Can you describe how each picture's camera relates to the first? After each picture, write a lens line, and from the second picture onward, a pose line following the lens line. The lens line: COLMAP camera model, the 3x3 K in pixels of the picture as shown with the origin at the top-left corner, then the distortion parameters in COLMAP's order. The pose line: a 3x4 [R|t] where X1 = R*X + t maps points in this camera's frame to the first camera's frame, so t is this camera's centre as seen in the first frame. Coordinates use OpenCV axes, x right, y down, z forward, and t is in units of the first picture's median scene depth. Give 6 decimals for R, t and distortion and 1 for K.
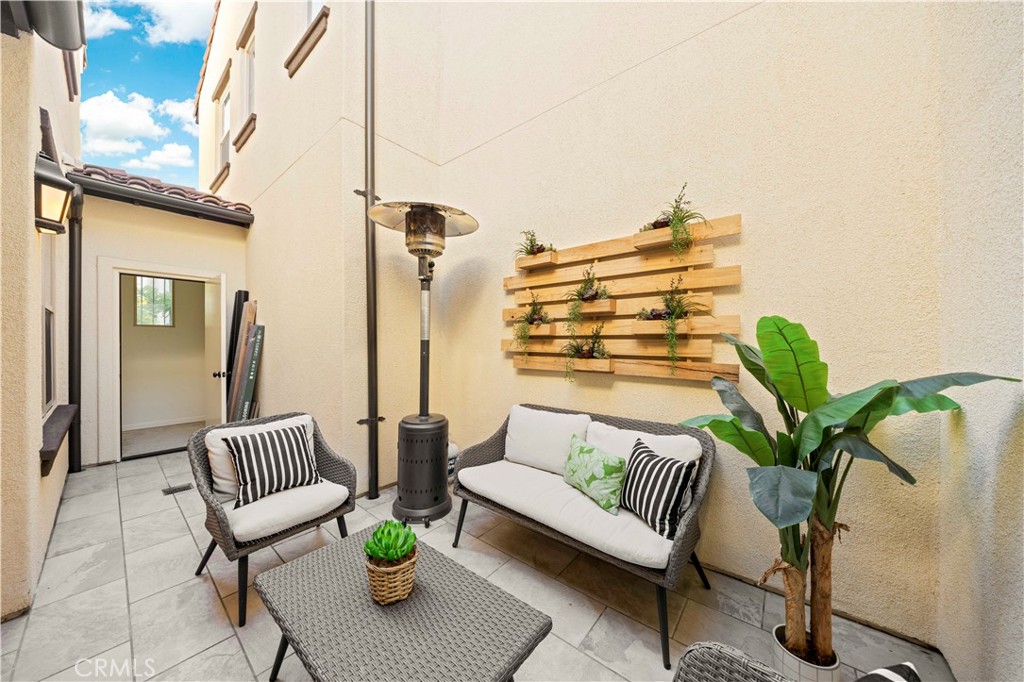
lens RADIAL K [[352.0, 0, 489.8], [0, 352.0, 338.6], [0, 0, 1]] dist [0.000383, 0.000069]
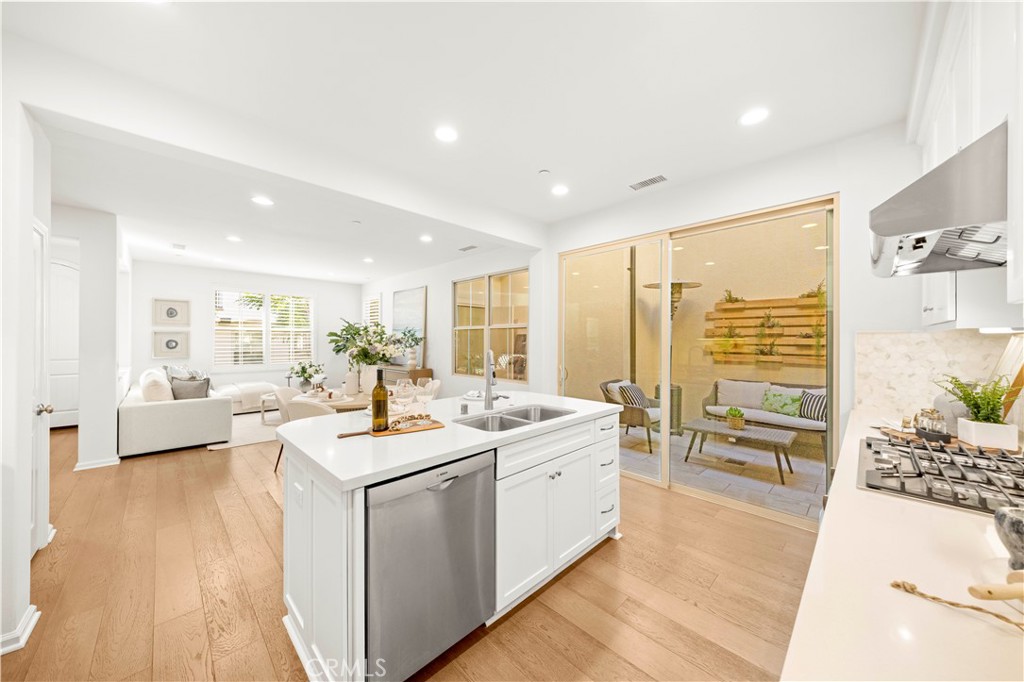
lens RADIAL K [[352.0, 0, 510.4], [0, 352.0, 336.4], [0, 0, 1]] dist [0.000383, 0.000069]
pose [[0.996384, 0.006294, -0.084729, -1.068556], [-0.006758, 0.999964, -0.005187, -0.034626], [0.084693, 0.005741, 0.996391, -1.209261]]
